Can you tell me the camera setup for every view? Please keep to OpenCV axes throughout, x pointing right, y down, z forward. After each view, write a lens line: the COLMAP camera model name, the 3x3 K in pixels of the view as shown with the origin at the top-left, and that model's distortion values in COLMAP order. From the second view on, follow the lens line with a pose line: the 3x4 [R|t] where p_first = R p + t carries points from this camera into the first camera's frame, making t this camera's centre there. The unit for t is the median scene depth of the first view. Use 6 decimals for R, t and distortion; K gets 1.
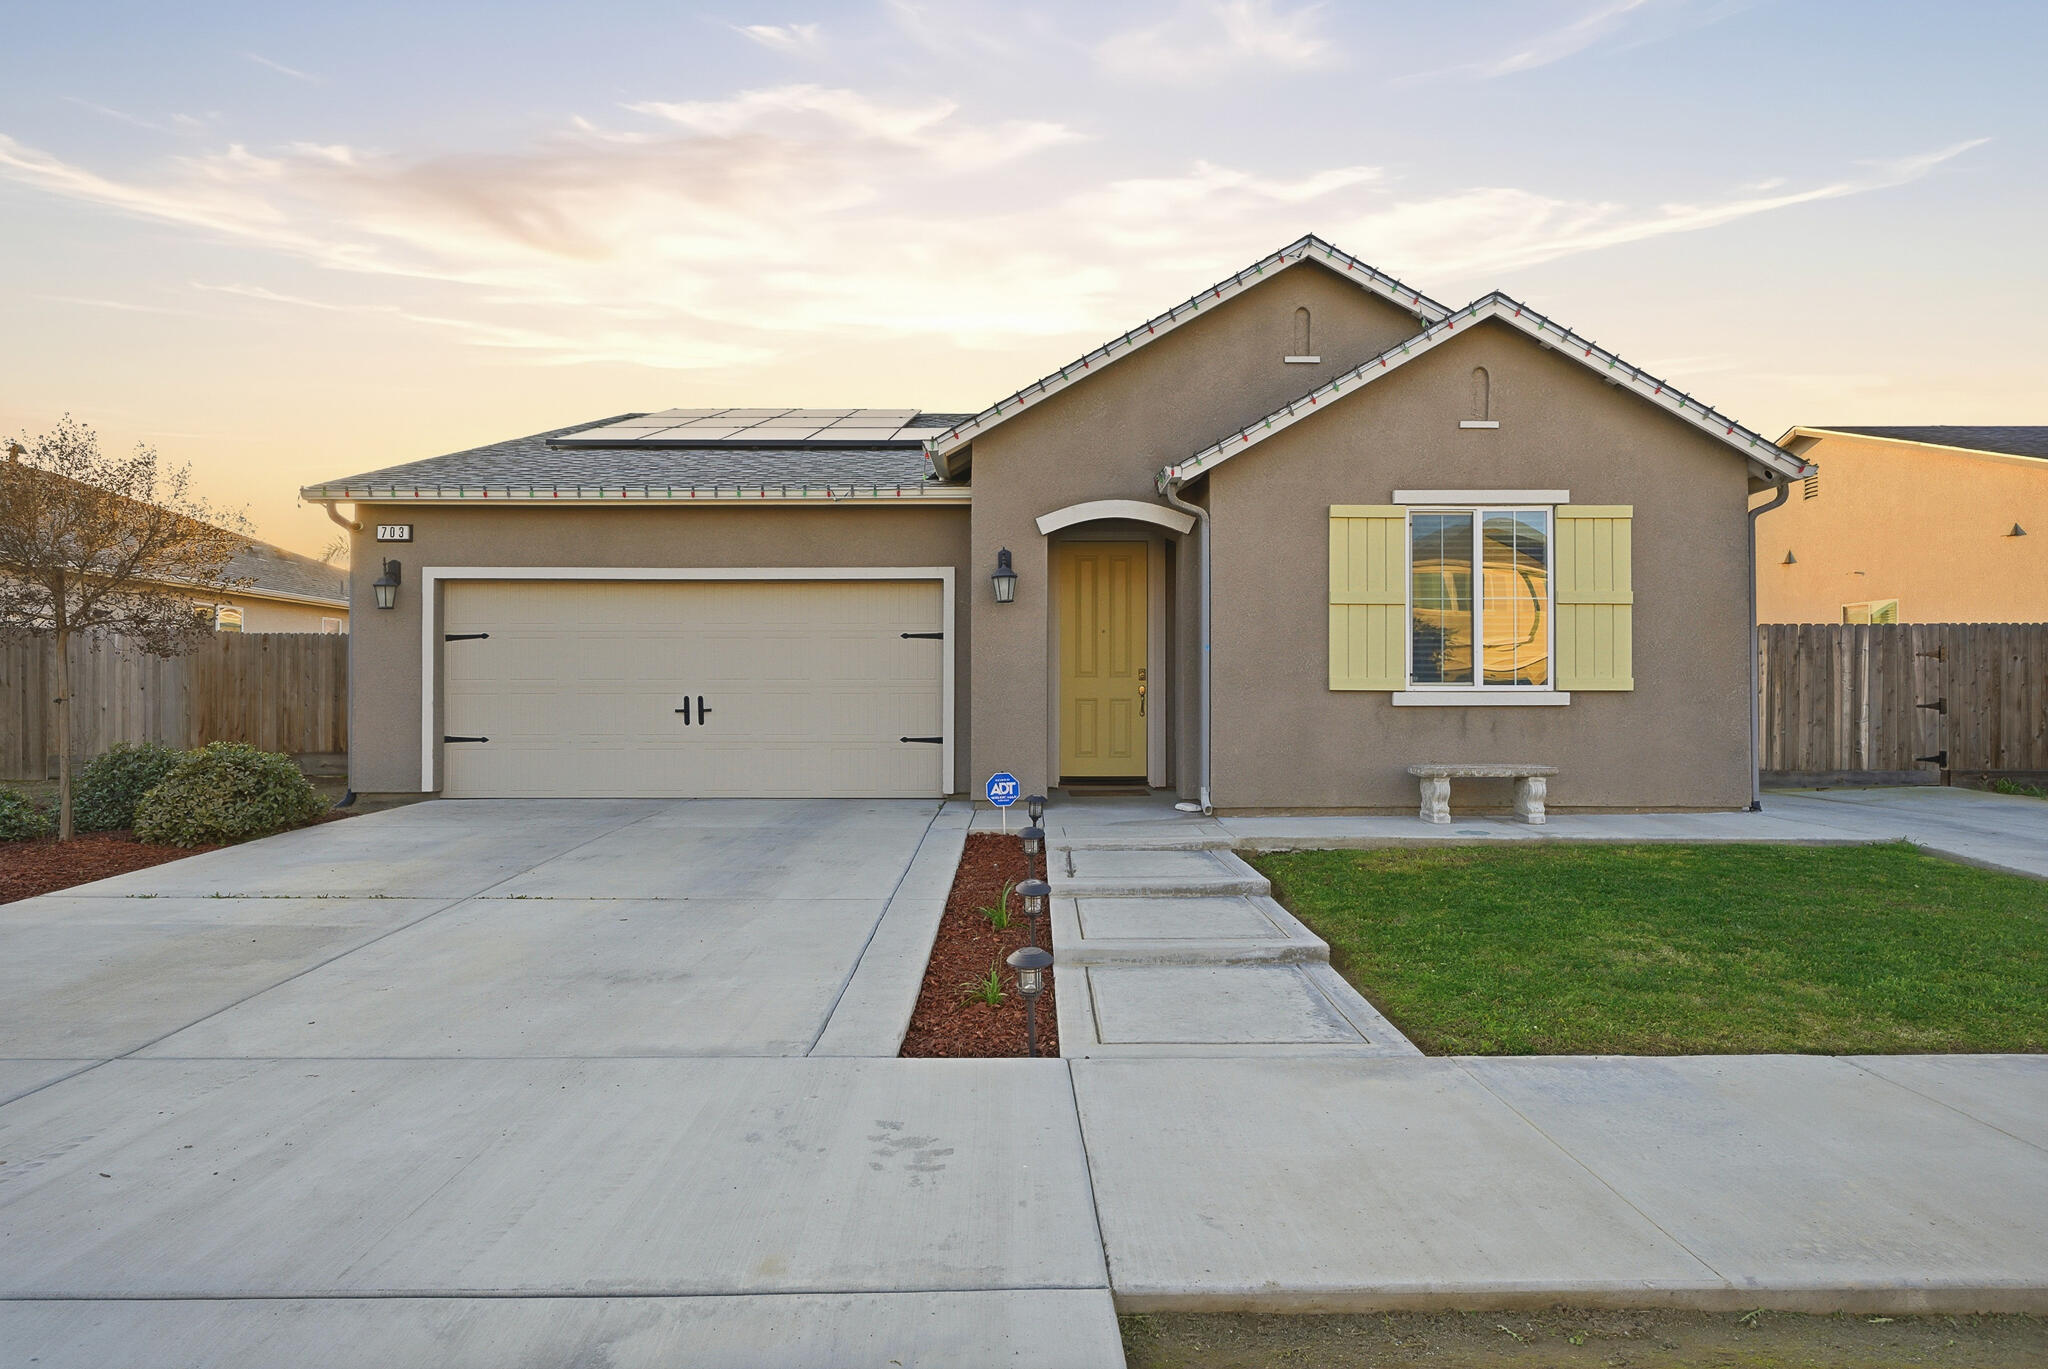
lens RADIAL K [[1134.4, 0, 1023.8], [0, 1134.4, 684.0], [0, 0, 1]] dist [0.002379, -0.000245]
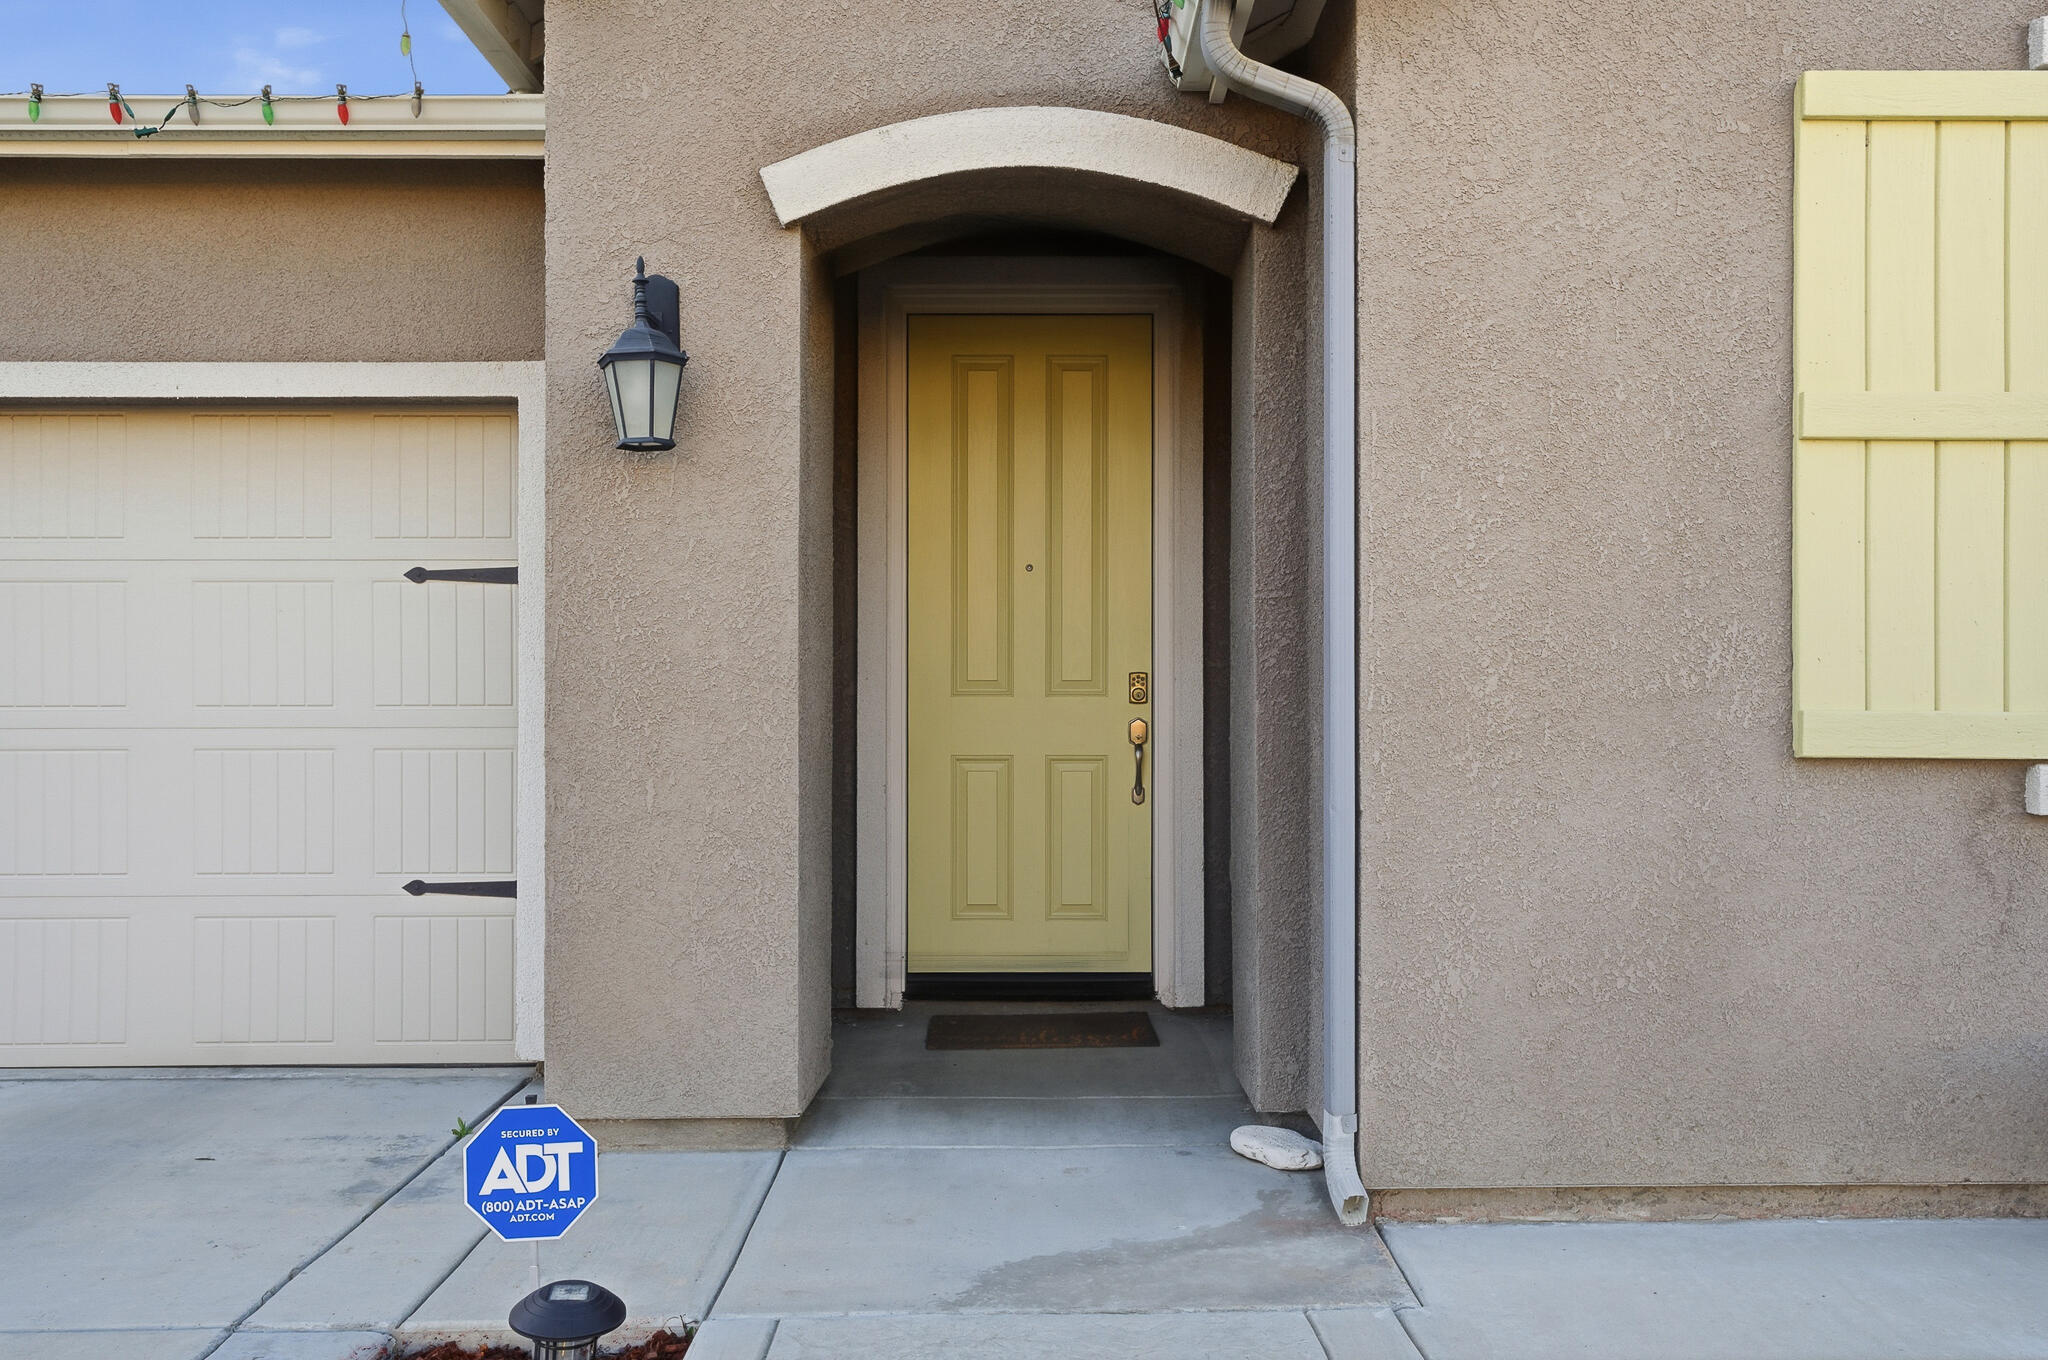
lens RADIAL K [[1564.9, 0, 1020.9], [0, 1564.9, 682.4], [0, 0, 1]] dist [-0.060796, -0.005209]
pose [[0.999999, -0.000891, -0.000746, 0.073751], [0.000892, 0.999999, 0.000947, -0.011360], [0.000745, -0.000947, 0.999999, 0.555008]]
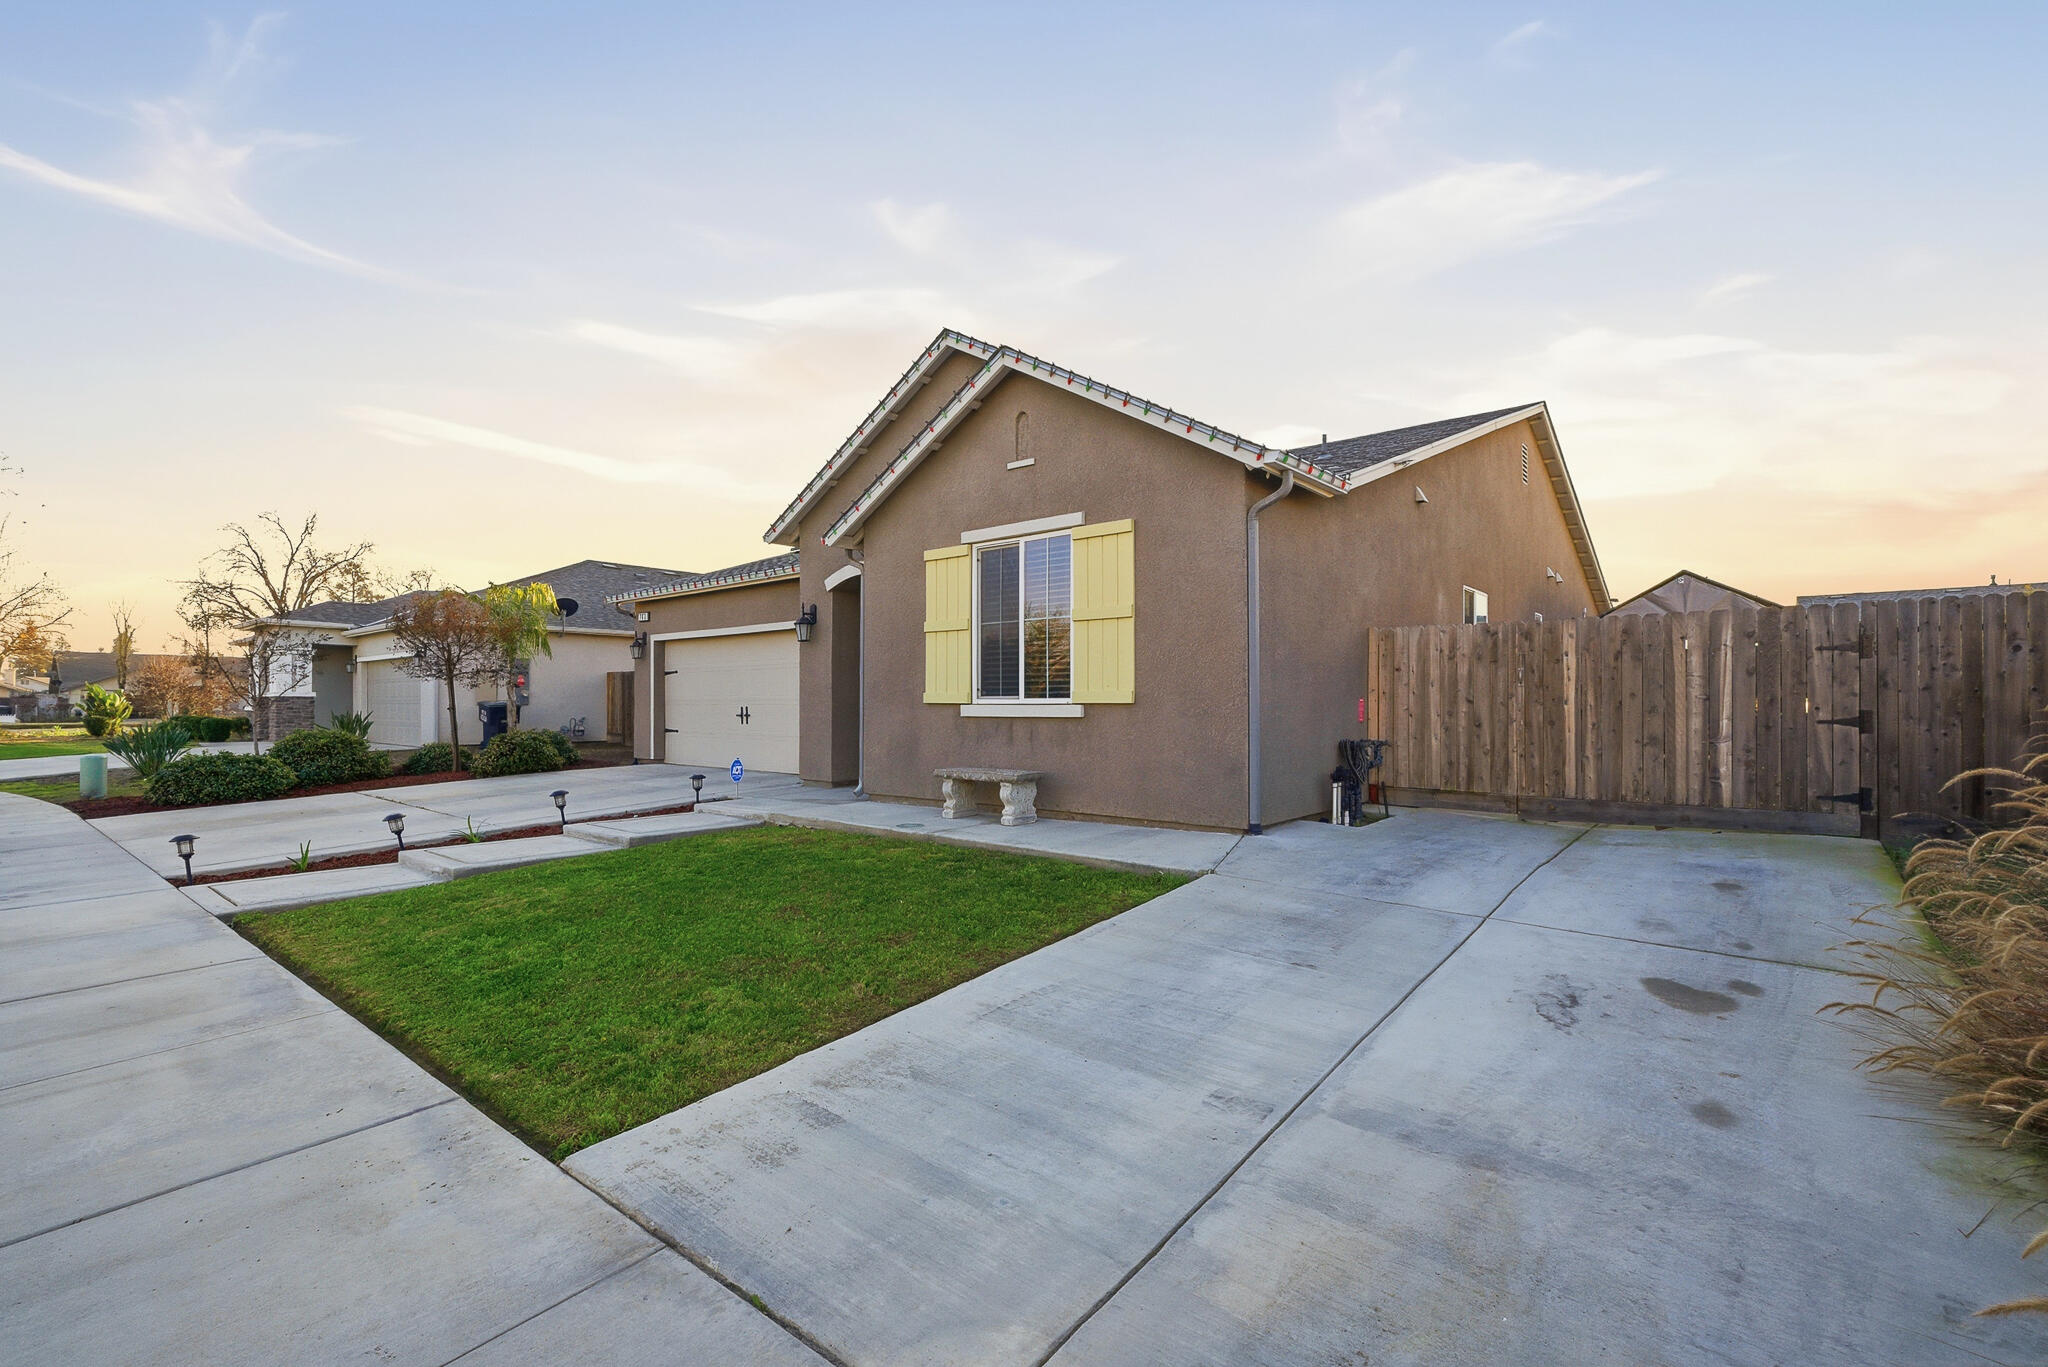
lens RADIAL K [[889.5, 0, 1014.2], [0, 889.5, 685.7], [0, 0, 1]] dist [-0.013348, 0.005219]
pose [[0.770868, -0.013653, -0.636848, 0.824111], [0.009317, 0.999905, -0.010159, -0.002319], [0.636926, 0.001897, 0.770922, 0.283932]]
